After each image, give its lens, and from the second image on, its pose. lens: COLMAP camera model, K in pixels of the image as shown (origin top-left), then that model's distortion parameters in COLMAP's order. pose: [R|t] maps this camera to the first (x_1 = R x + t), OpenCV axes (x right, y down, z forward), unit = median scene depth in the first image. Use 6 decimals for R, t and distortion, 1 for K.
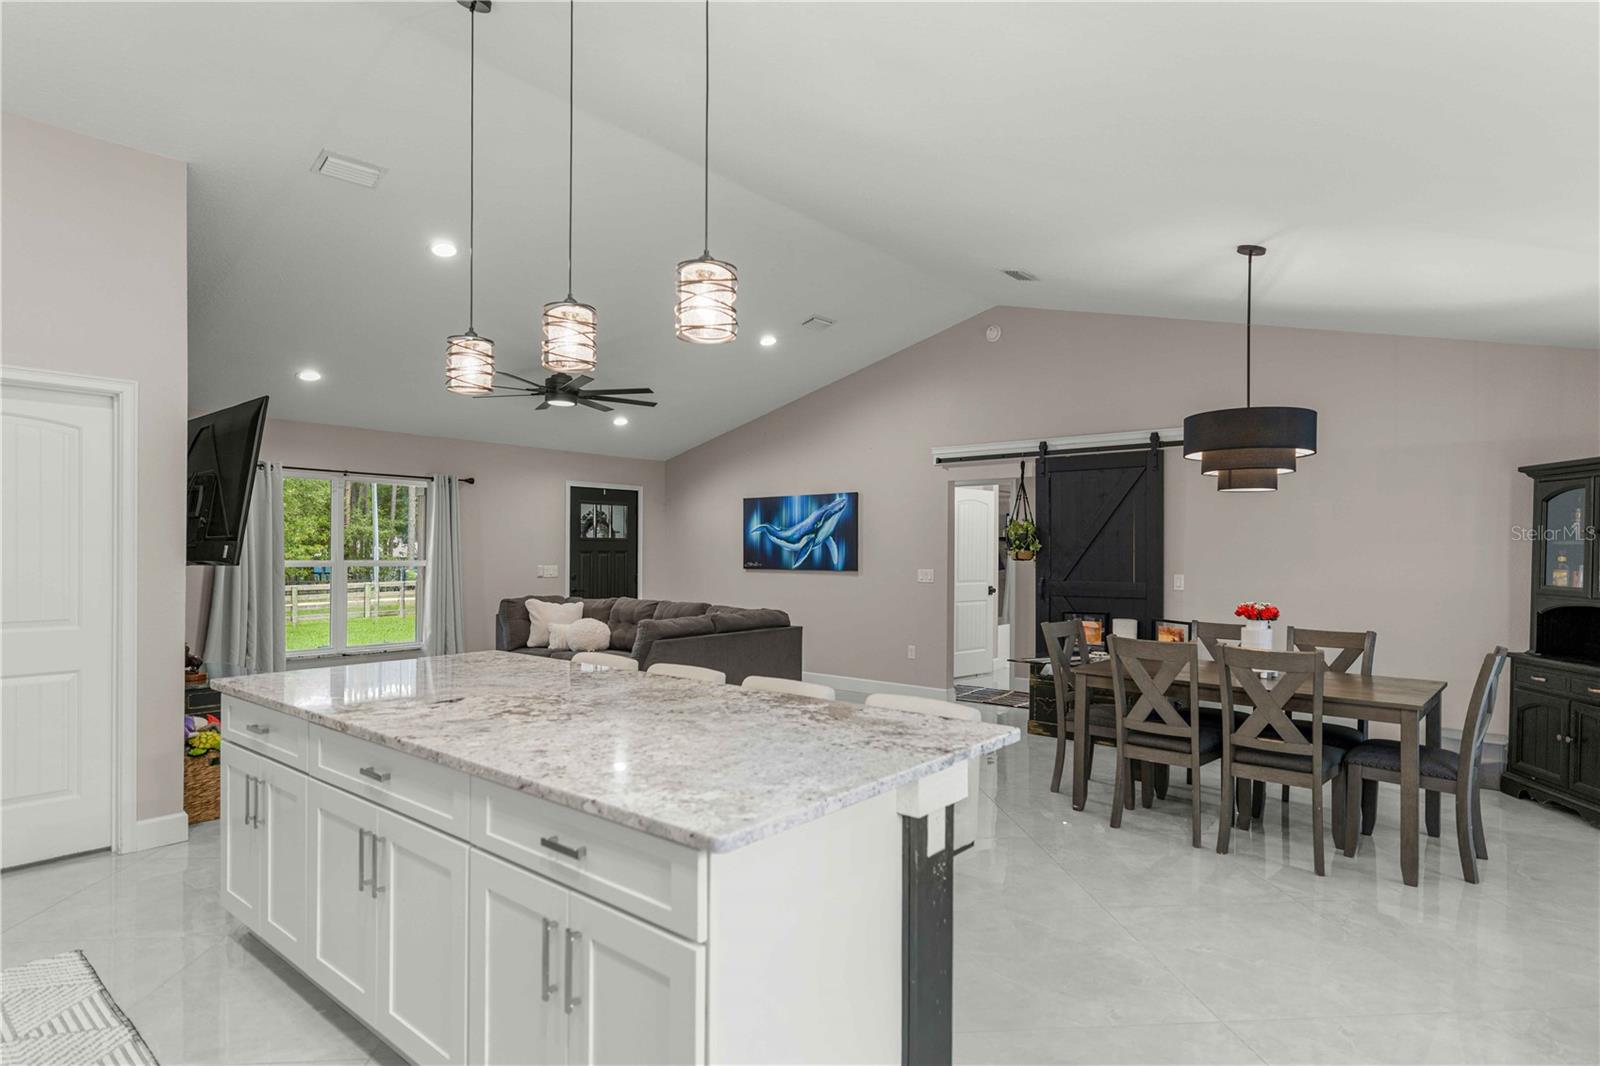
lens RADIAL K [[840.6, 0, 821.7], [0, 840.6, 544.2], [0, 0, 1]] dist [-0.001557, -0.000285]
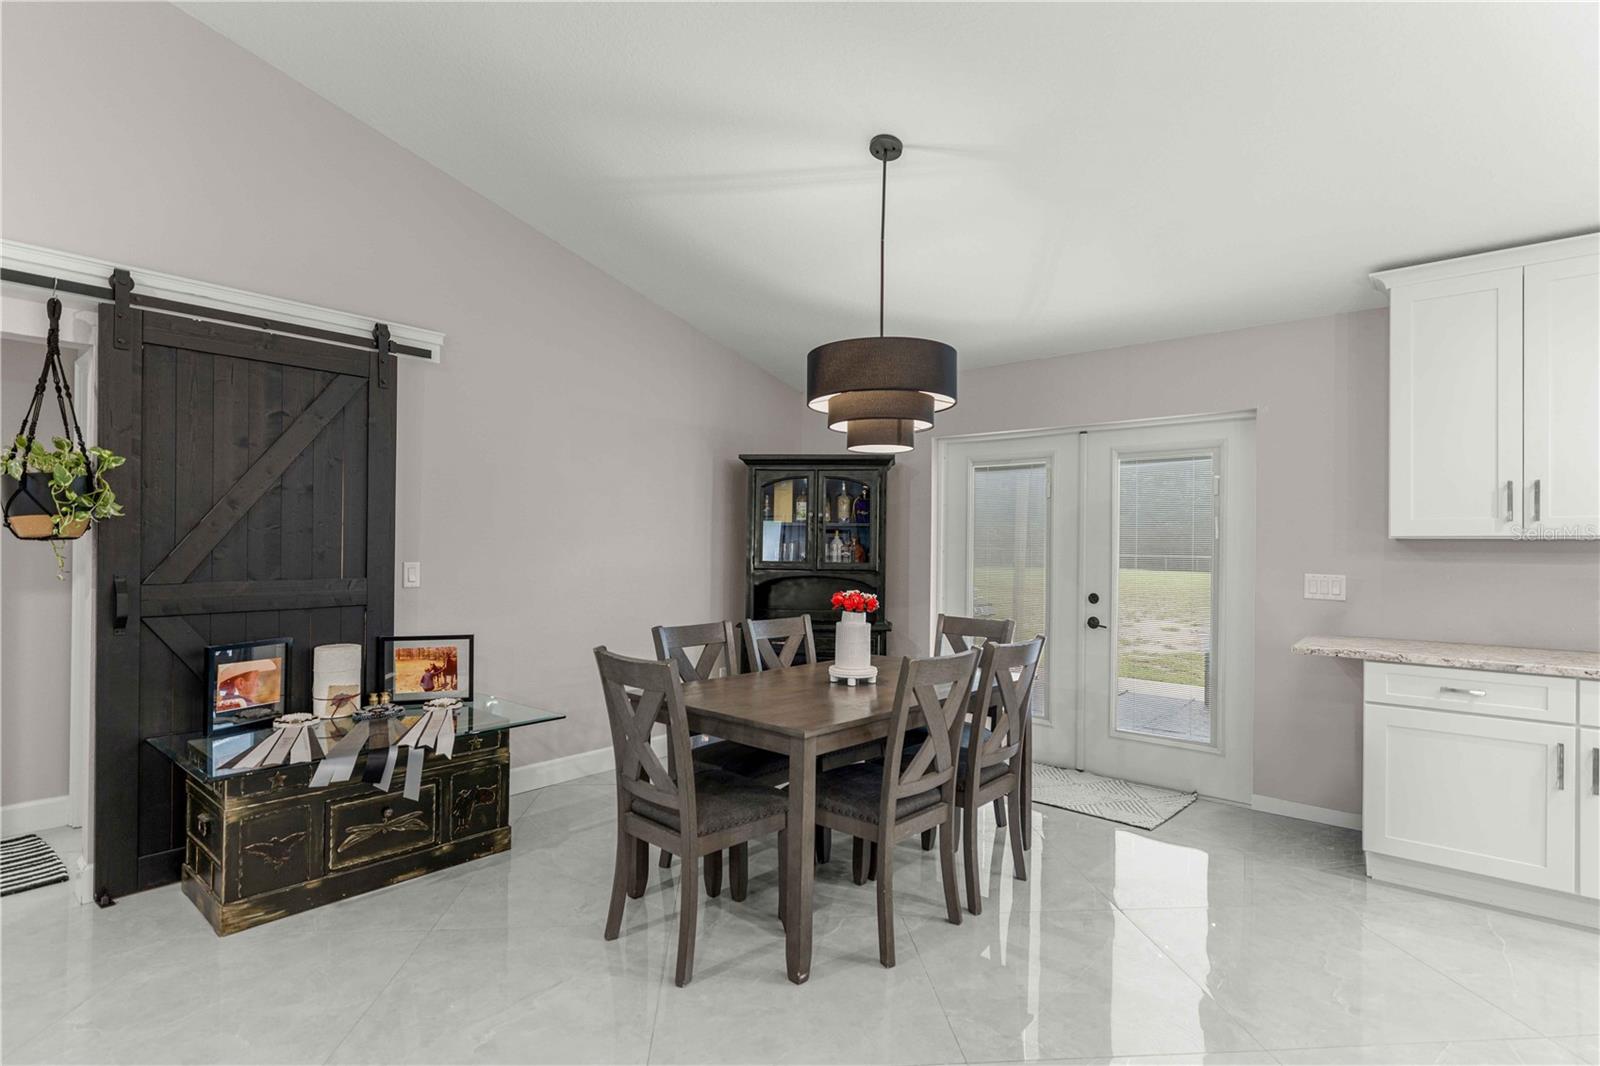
lens RADIAL K [[795.2, 0, 799.4], [0, 795.2, 542.1], [0, 0, 1]] dist [0.001289, 0.000196]
pose [[0.023782, 0.000376, 0.999717, -0.121613], [-0.013592, 0.999908, -0.000052, 0.012916], [-0.999625, -0.013587, 0.023785, 0.537555]]
